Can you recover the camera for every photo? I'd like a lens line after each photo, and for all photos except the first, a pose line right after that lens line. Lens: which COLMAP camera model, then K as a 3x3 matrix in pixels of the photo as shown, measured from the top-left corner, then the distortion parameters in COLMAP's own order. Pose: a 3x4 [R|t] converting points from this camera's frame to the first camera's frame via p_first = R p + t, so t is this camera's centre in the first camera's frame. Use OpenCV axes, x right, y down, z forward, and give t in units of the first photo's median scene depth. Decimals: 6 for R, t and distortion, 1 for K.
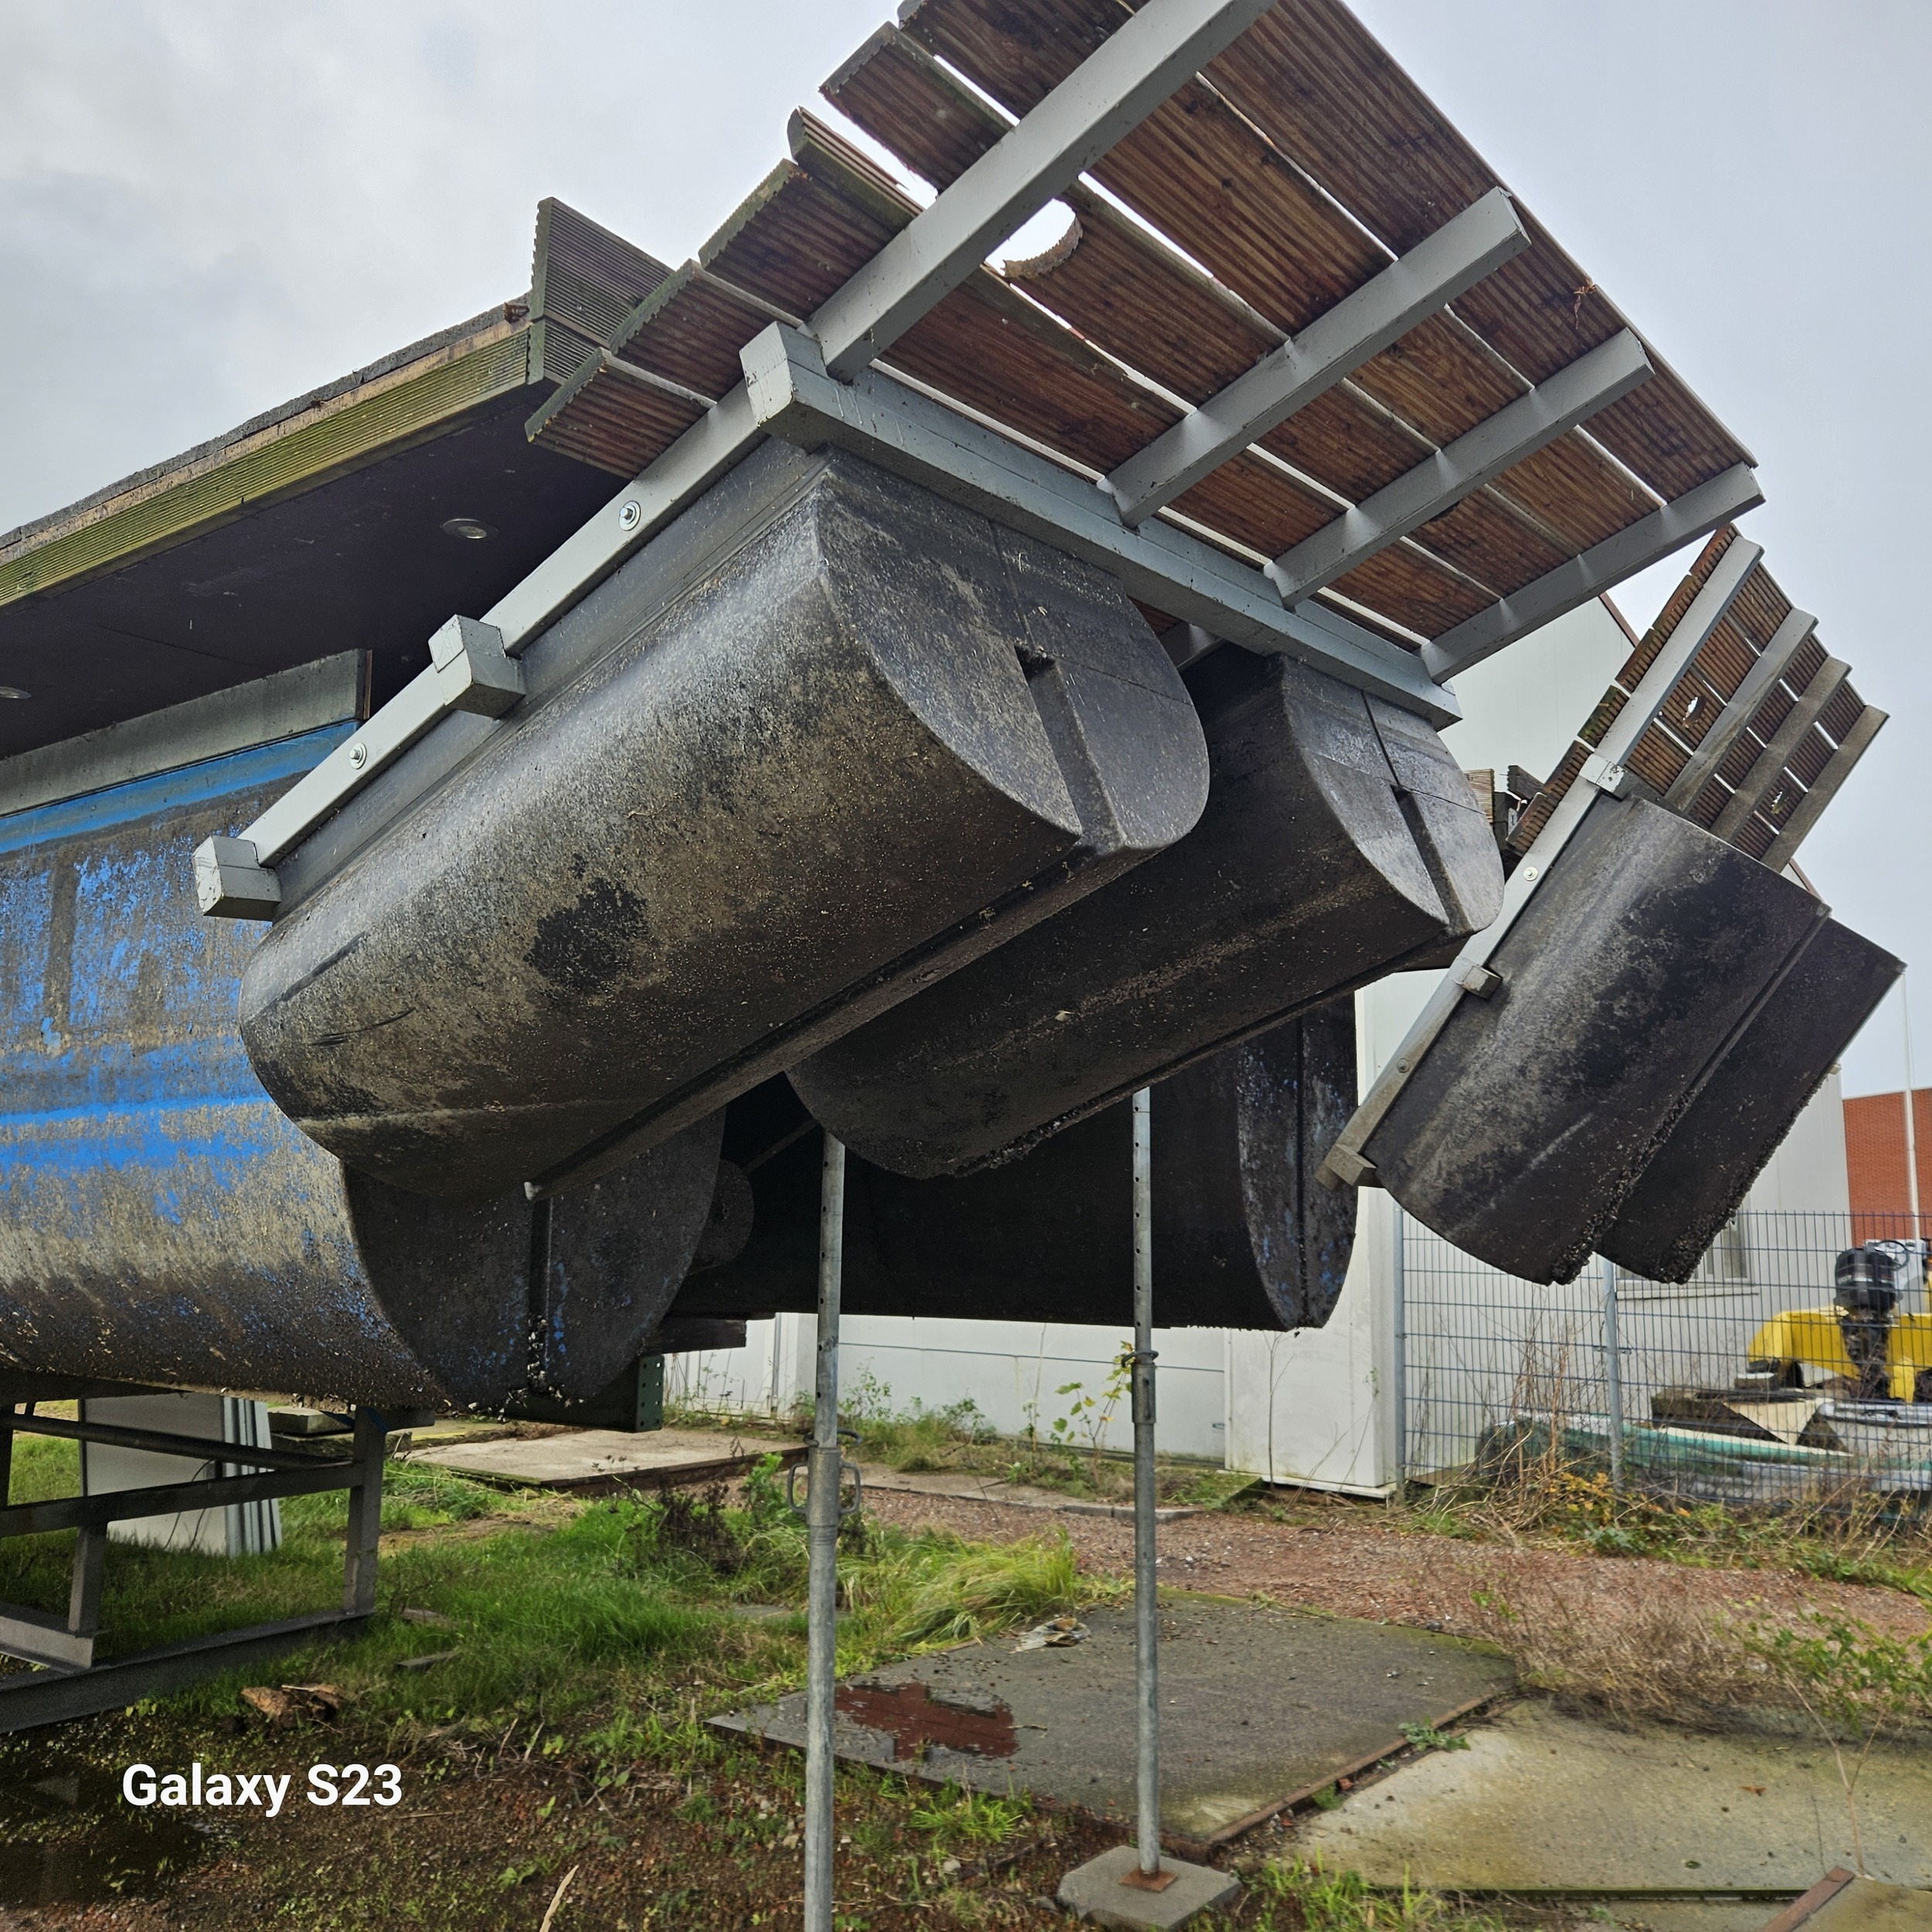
lens RADIAL K [[1661.1, 0, 968.1], [0, 1661.1, 925.2], [0, 0, 1]] dist [0.061542, -0.000309]
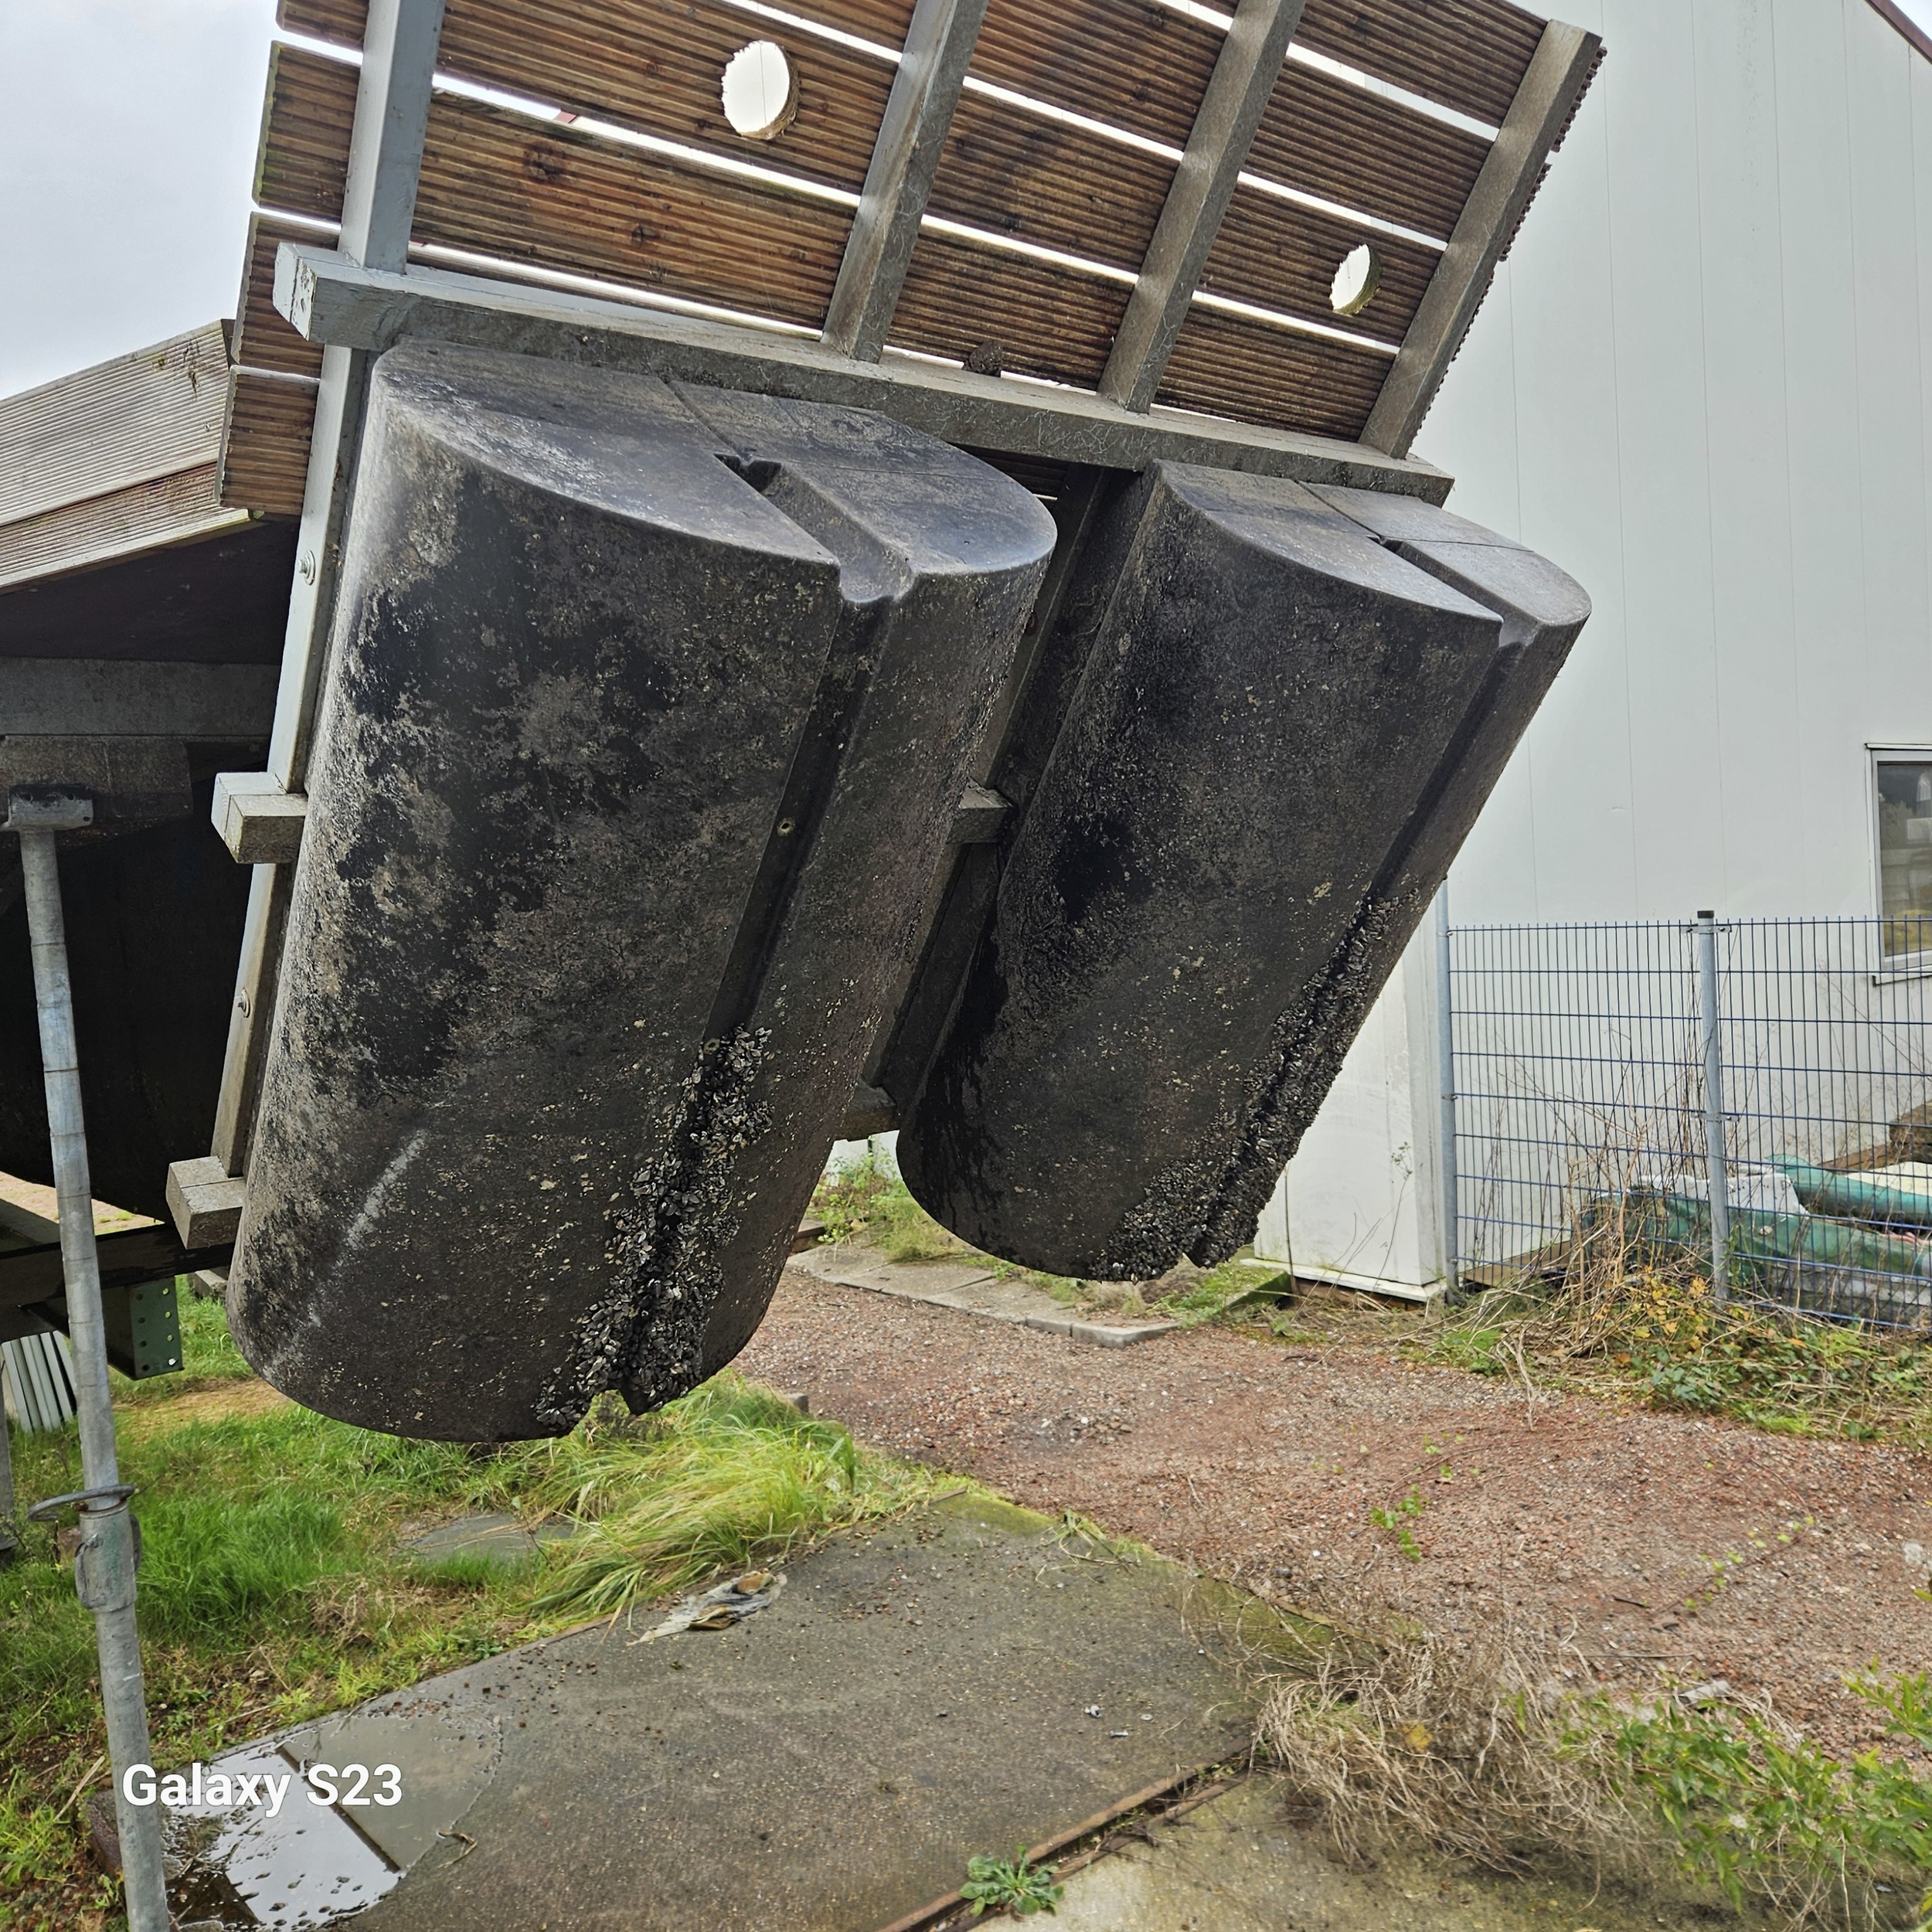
lens RADIAL K [[1661.1, 0, 968.1], [0, 1661.1, 925.2], [0, 0, 1]] dist [0.061542, -0.000309]
pose [[0.965814, -0.074675, -0.248246, 0.398267], [0.124192, 0.973853, 0.190229, -0.001994], [0.227550, -0.214556, 0.949835, 0.410414]]
